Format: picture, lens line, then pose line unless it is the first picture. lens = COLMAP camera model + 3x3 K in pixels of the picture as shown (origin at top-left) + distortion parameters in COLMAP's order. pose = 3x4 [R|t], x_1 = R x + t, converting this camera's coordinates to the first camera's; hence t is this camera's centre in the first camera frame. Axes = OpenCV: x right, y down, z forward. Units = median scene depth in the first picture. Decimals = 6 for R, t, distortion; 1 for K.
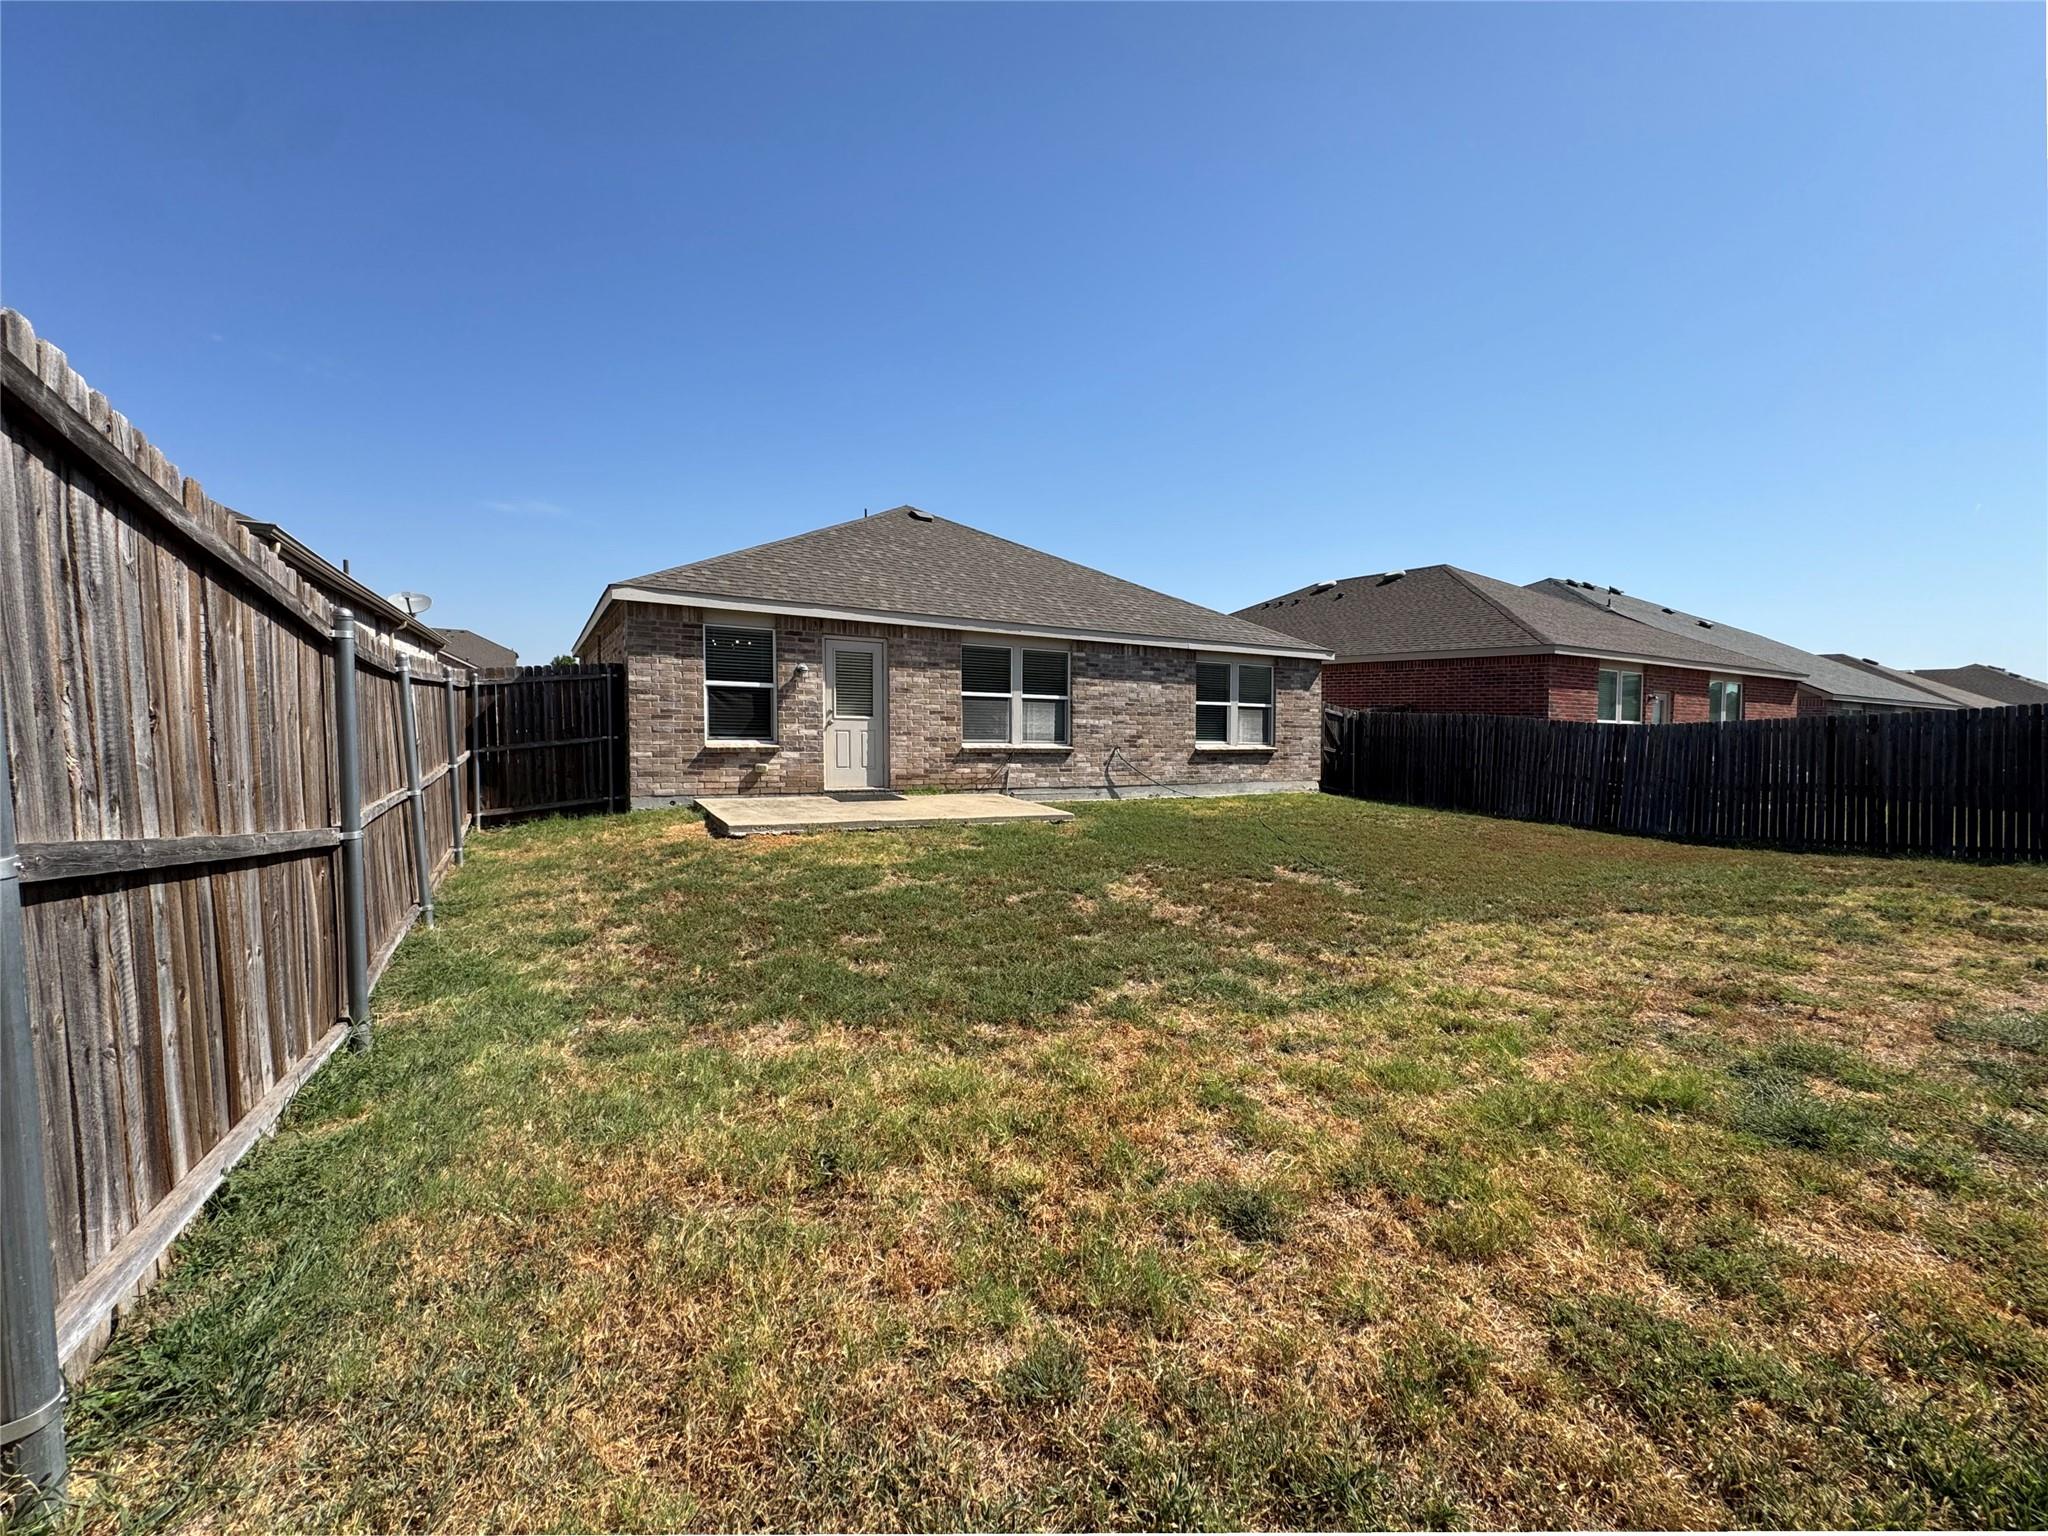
lens RADIAL K [[826.9, 0, 1017.1], [0, 826.9, 780.7], [0, 0, 1]] dist [0.021219, -0.010133]
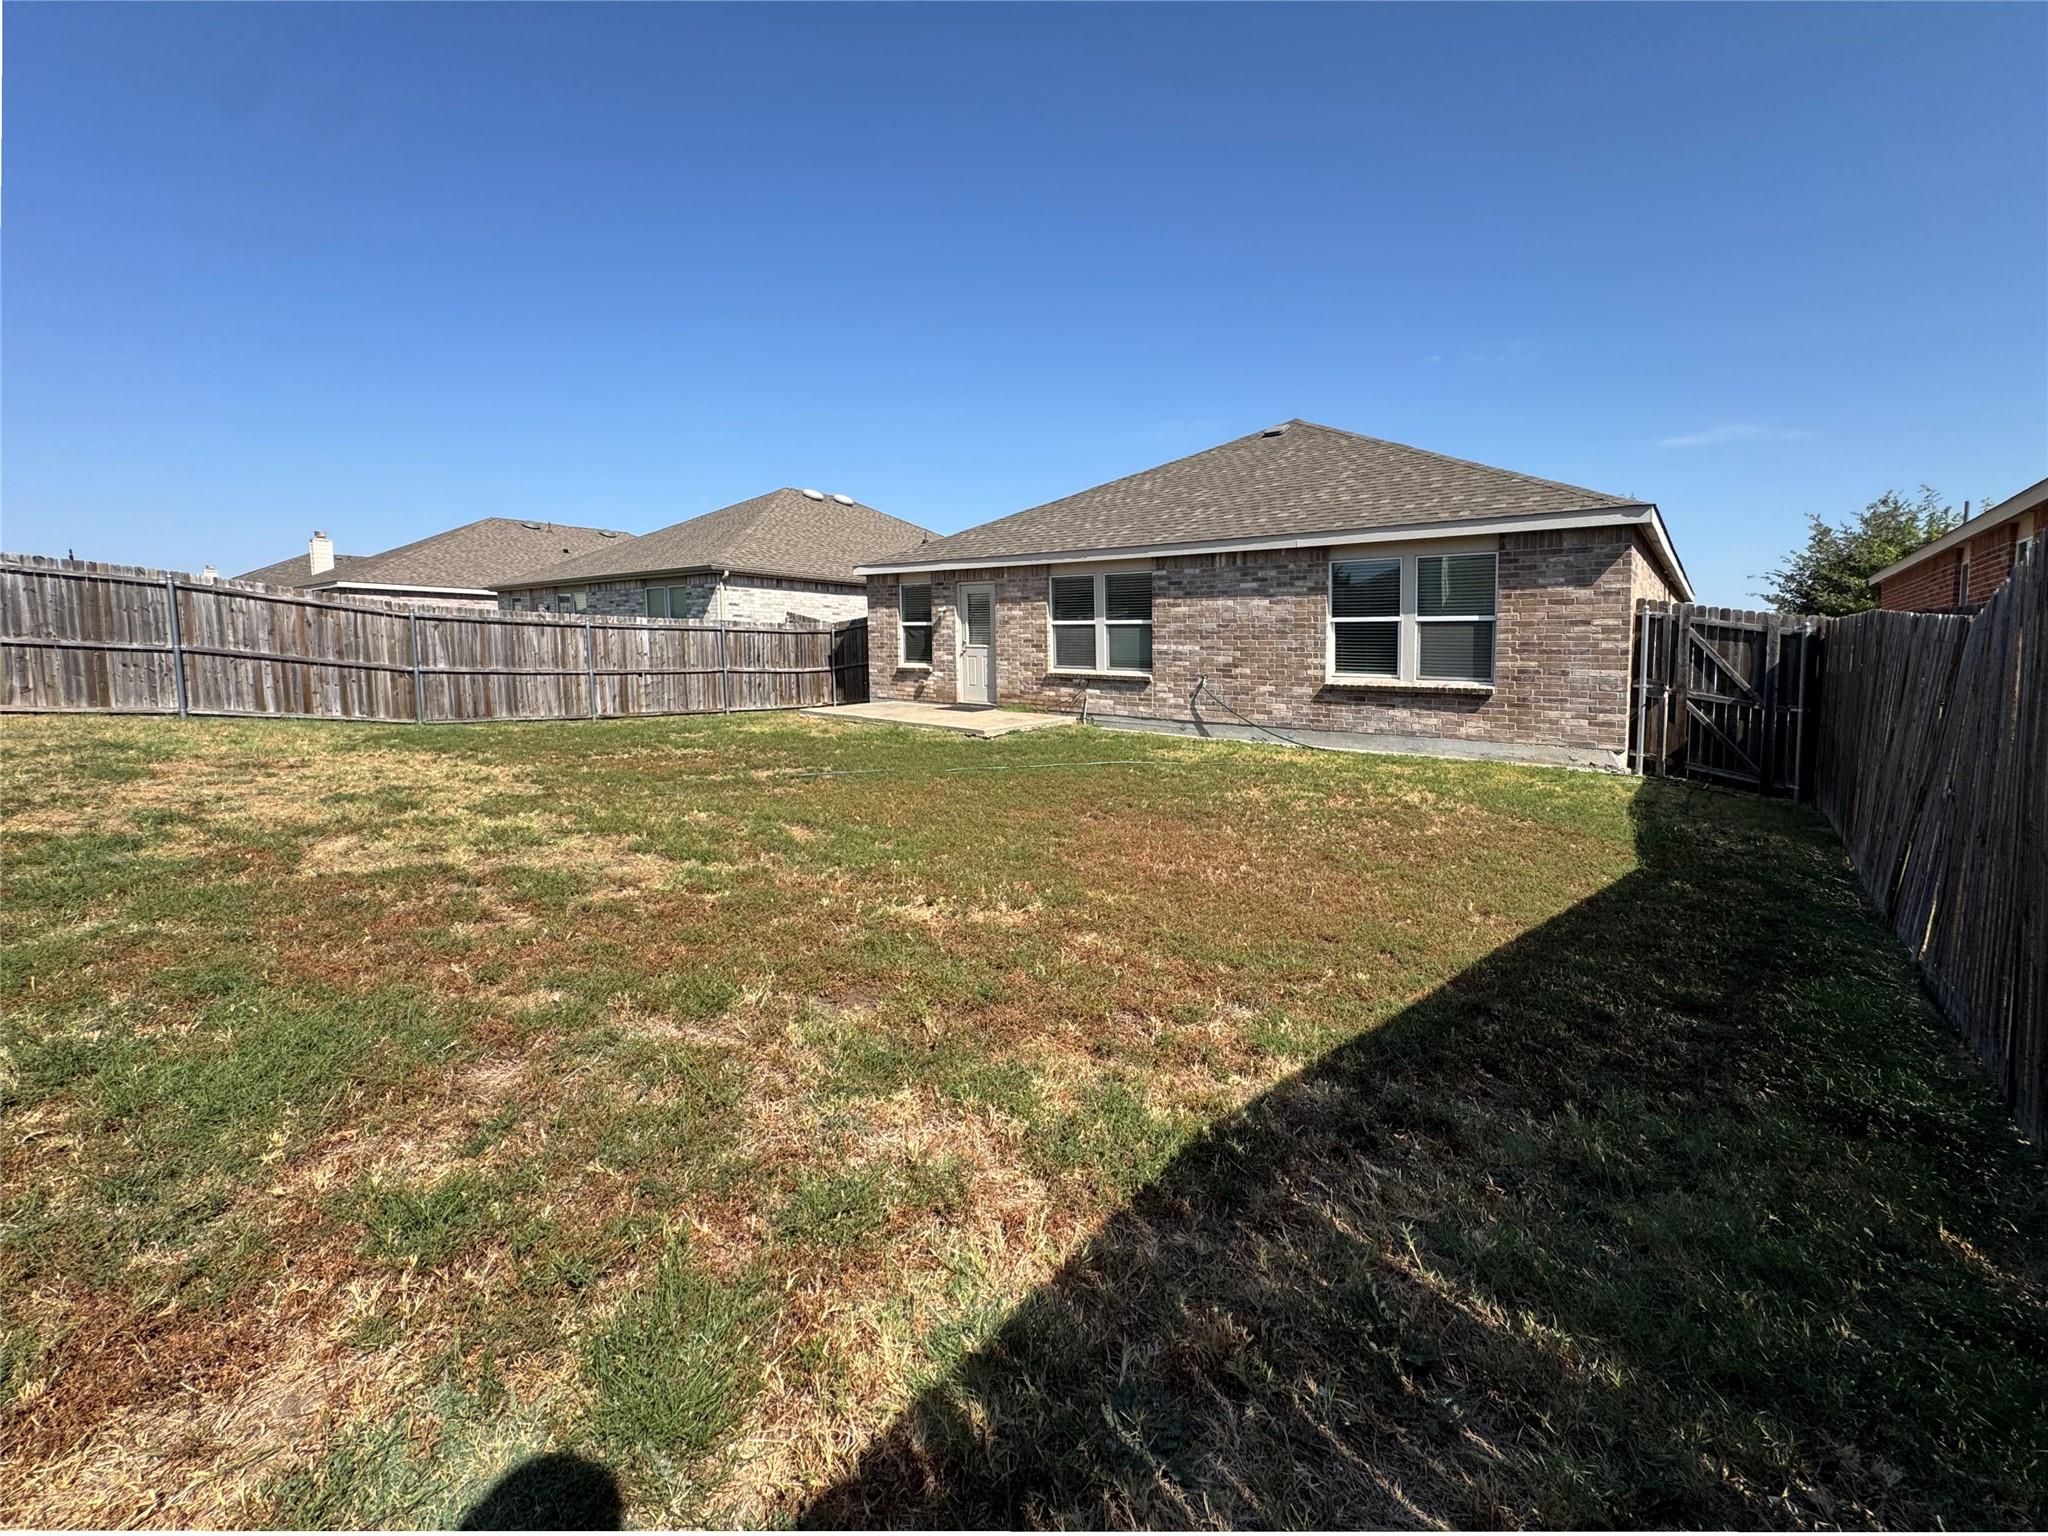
lens RADIAL K [[826.9, 0, 1017.1], [0, 826.9, 780.7], [0, 0, 1]] dist [0.021219, -0.010133]
pose [[0.355833, 0.131964, -0.925186, 0.891232], [-0.072793, 0.990886, 0.113339, -0.017578], [0.931710, 0.027018, 0.362196, 0.526270]]
